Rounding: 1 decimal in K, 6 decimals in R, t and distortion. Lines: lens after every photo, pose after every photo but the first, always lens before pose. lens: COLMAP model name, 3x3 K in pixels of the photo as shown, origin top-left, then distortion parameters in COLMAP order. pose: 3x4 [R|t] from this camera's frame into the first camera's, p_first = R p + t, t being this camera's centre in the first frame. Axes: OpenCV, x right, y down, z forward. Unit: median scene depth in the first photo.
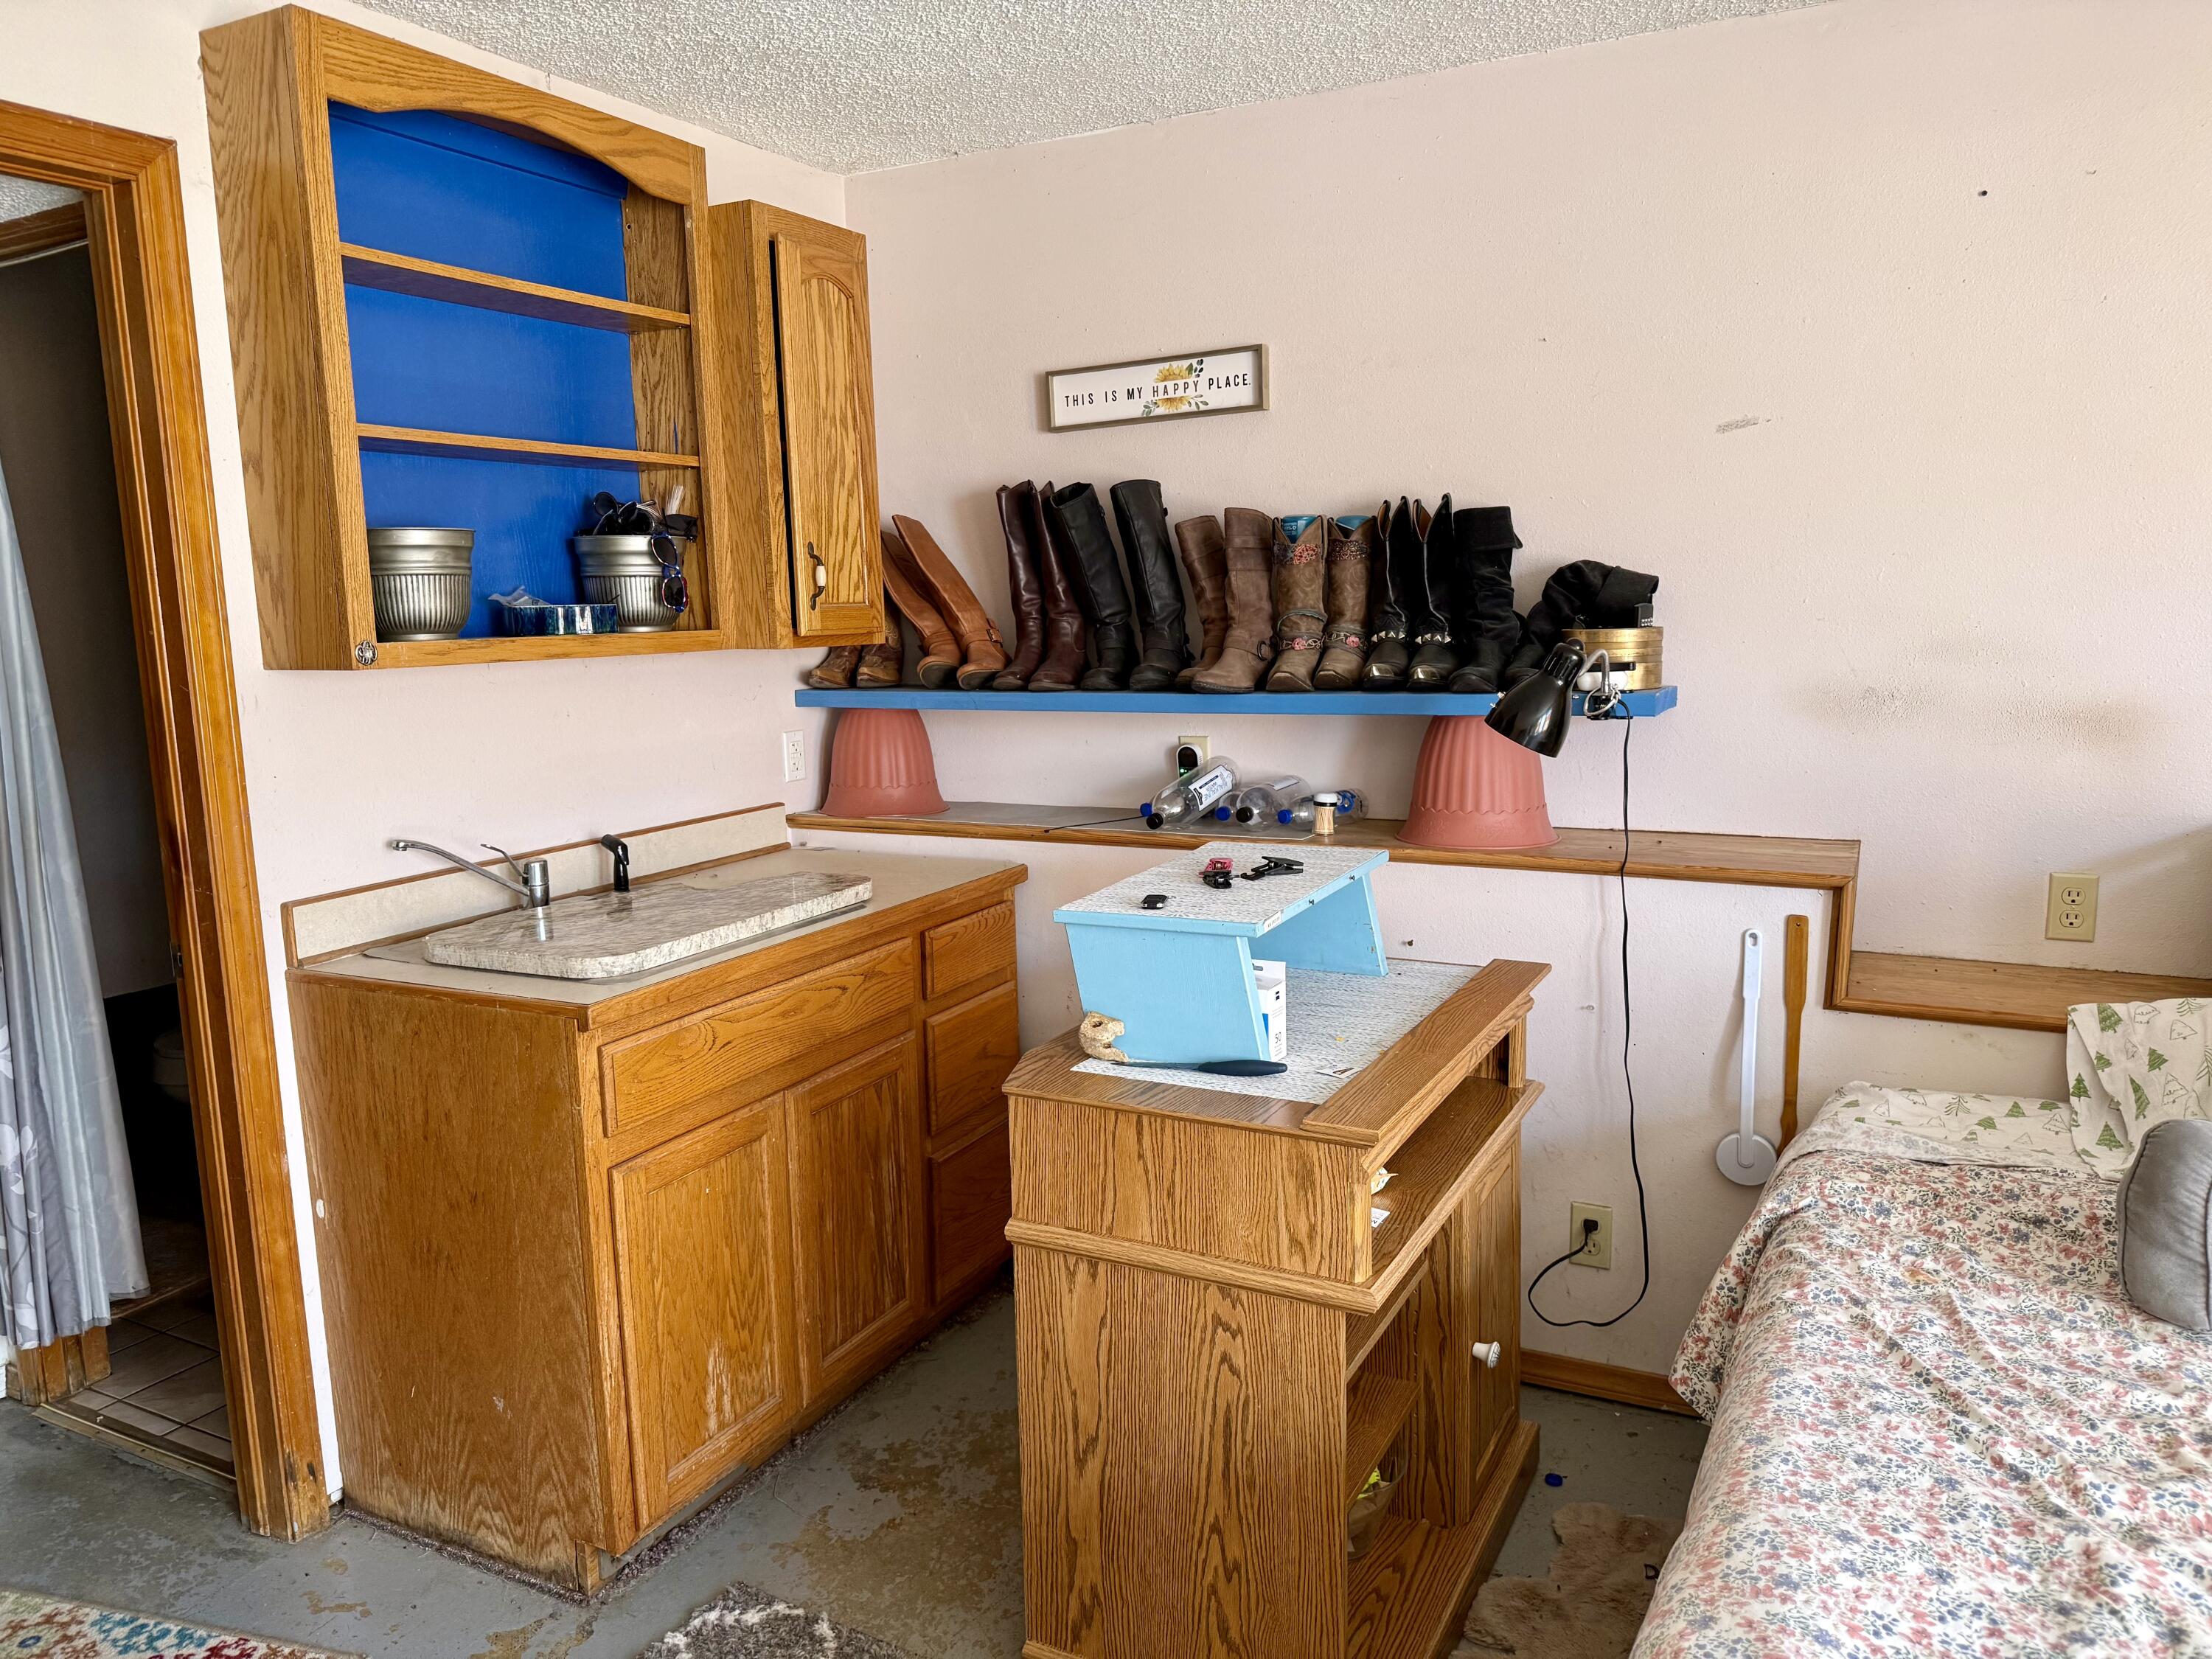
lens RADIAL K [[1559.3, 0, 1104.5], [0, 1559.3, 837.4], [0, 0, 1]] dist [0.042107, -0.055795]
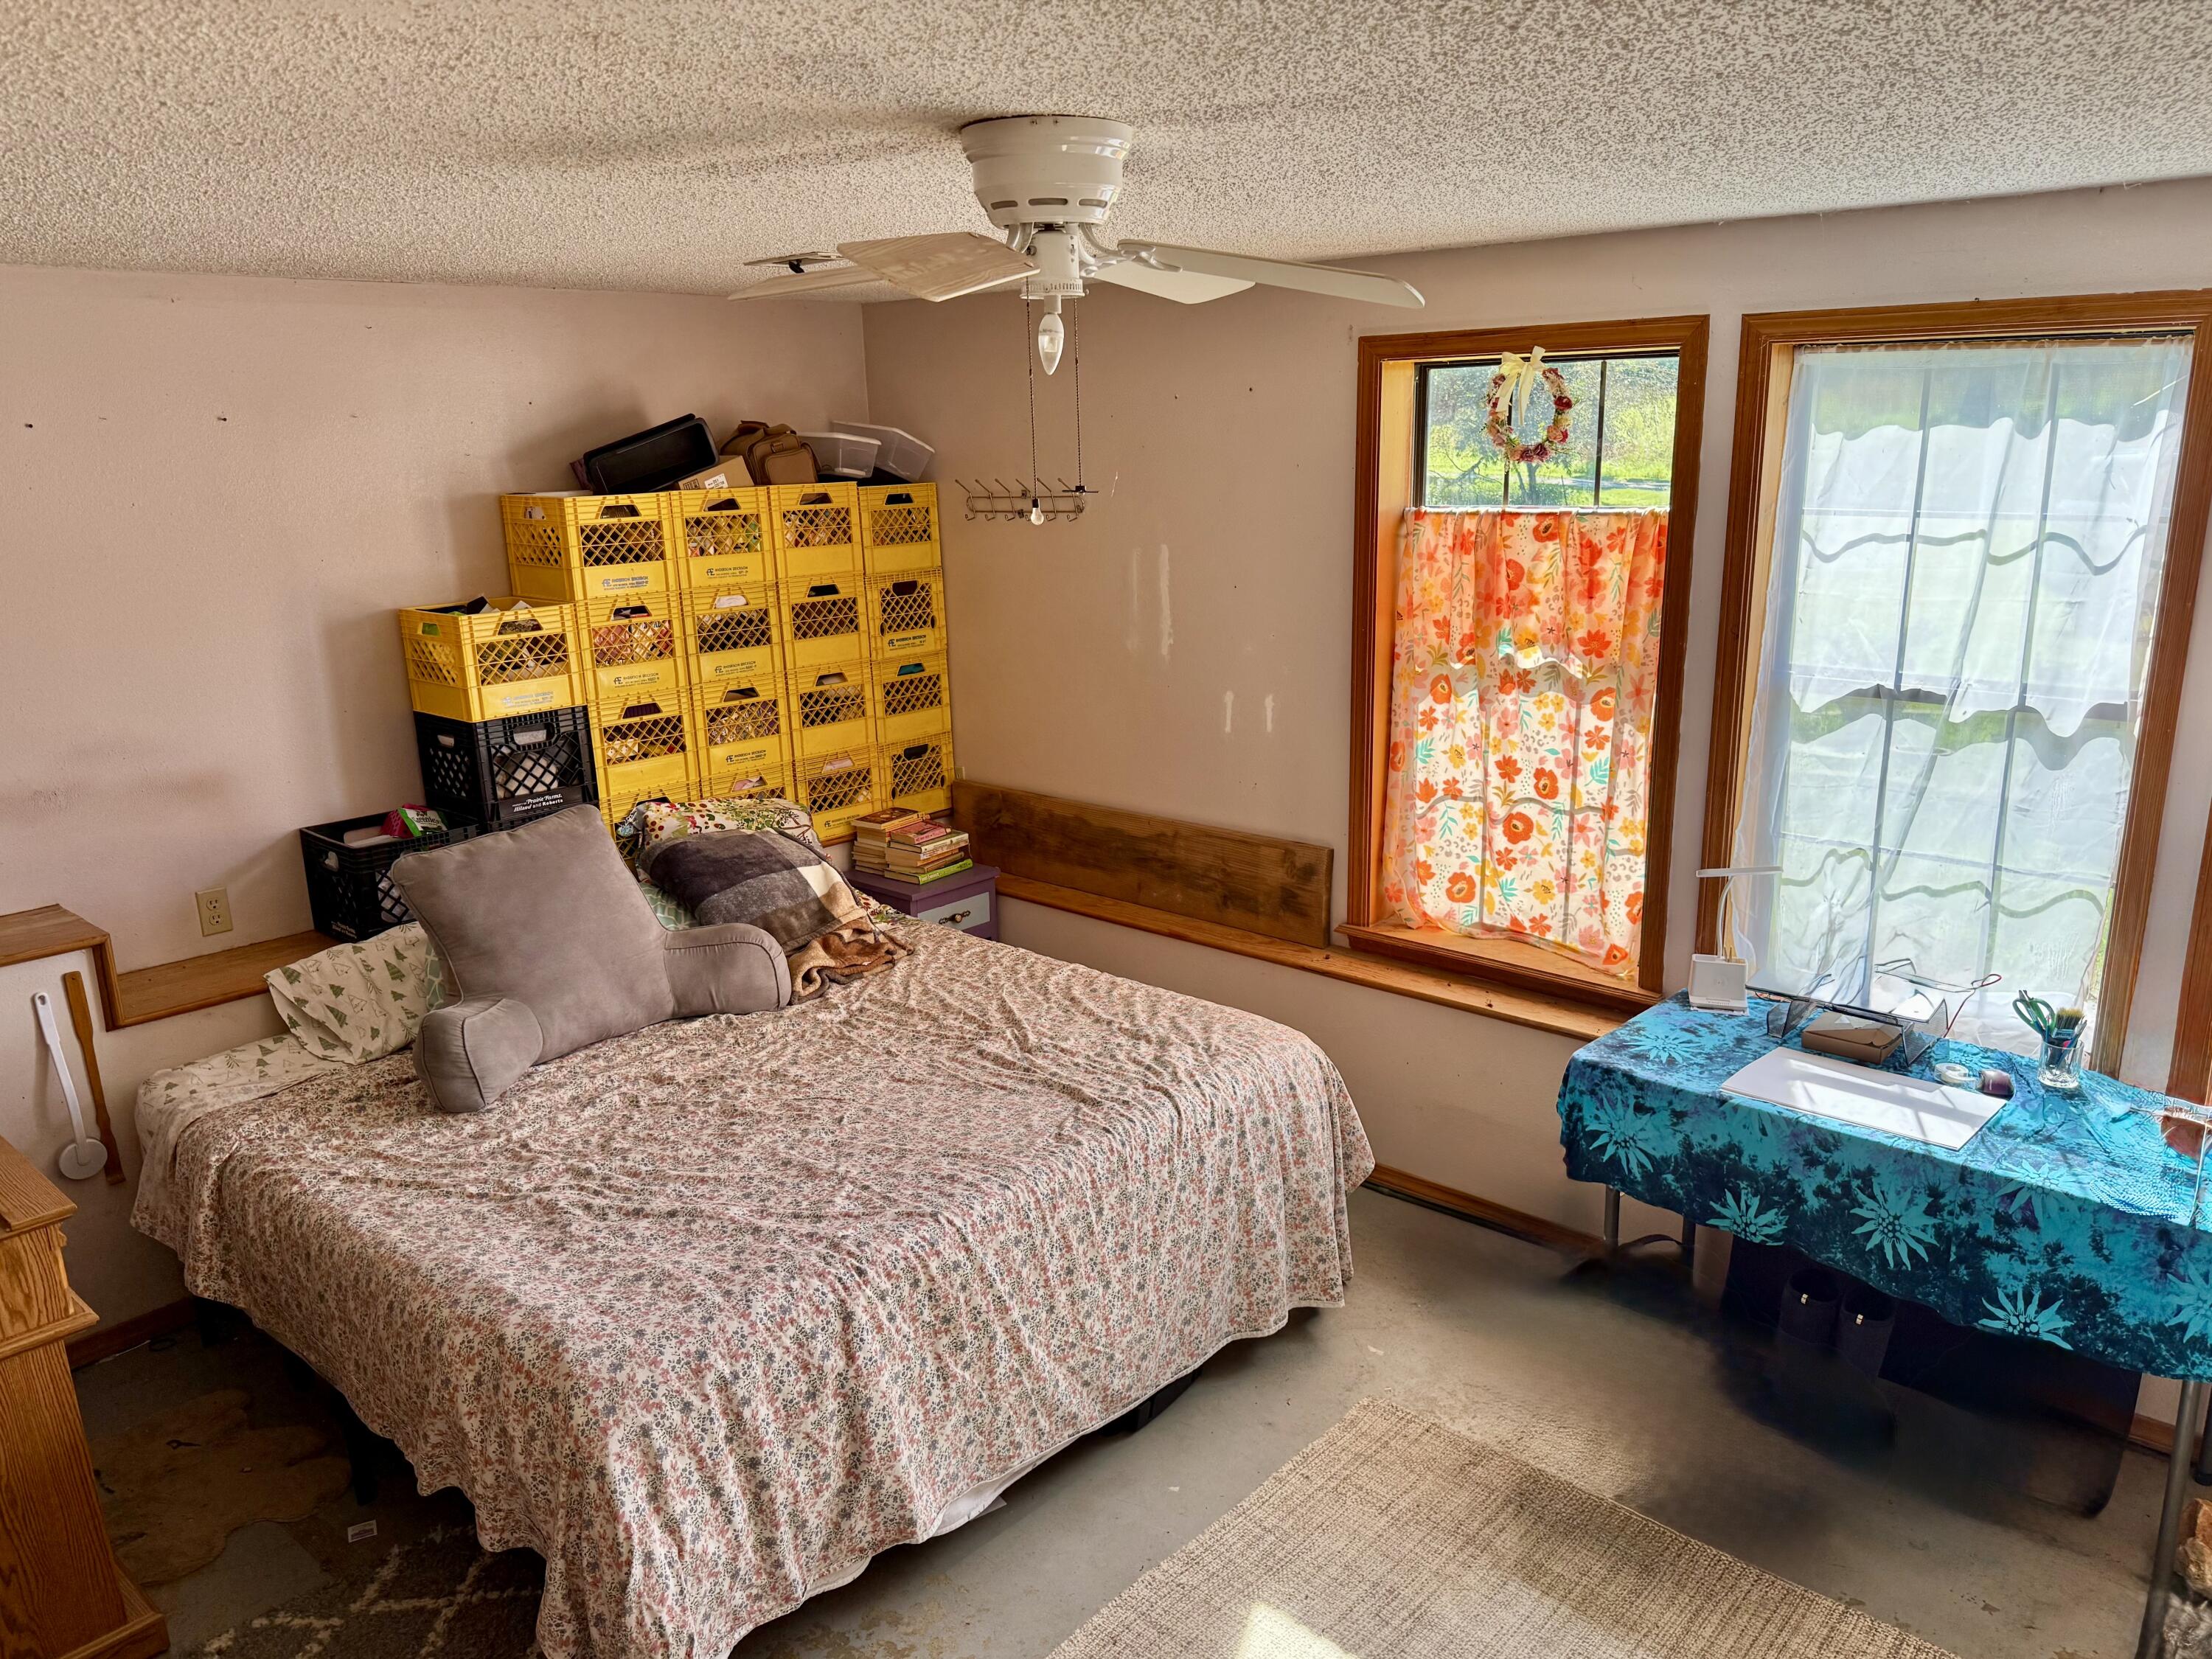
lens RADIAL K [[1559.3, 0, 1109.2], [0, 1559.3, 836.6], [0, 0, 1]] dist [0.042107, -0.055795]
pose [[0.251184, -0.223444, 0.941796, -0.651615], [0.164357, 0.968707, 0.185993, -0.189280], [-0.953883, 0.108072, 0.280049, -0.268044]]
